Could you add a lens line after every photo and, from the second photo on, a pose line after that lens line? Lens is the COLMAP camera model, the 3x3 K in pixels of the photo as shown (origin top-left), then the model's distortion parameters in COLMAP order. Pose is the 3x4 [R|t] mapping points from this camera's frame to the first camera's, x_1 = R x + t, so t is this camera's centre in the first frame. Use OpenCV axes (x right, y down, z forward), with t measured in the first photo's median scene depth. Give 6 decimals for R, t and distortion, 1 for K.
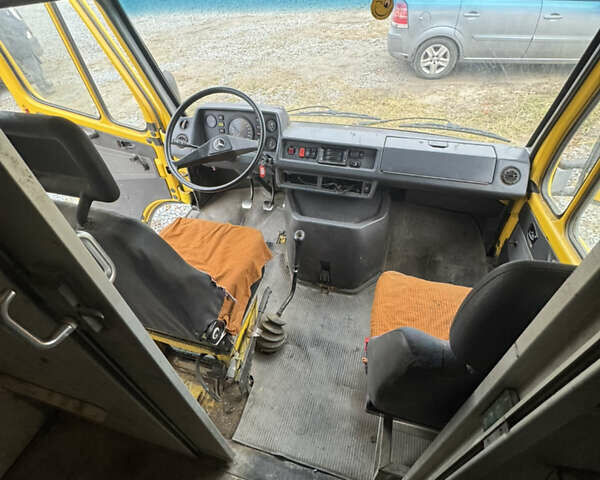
lens RADIAL K [[321.1, 0, 300.0], [0, 321.1, 240.0], [0, 0, 1]] dist [0.002687, 0.000580]
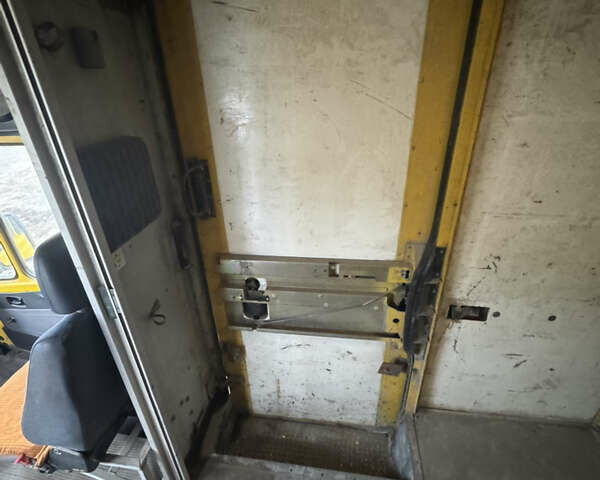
lens RADIAL K [[321.1, 0, 300.0], [0, 321.1, 240.0], [0, 0, 1]] dist [0.002687, 0.000580]
pose [[-0.132377, -0.415924, 0.899713, -0.342311], [0.710391, 0.593204, 0.378752, 0.115666], [-0.691245, 0.689287, 0.216942, -0.152174]]
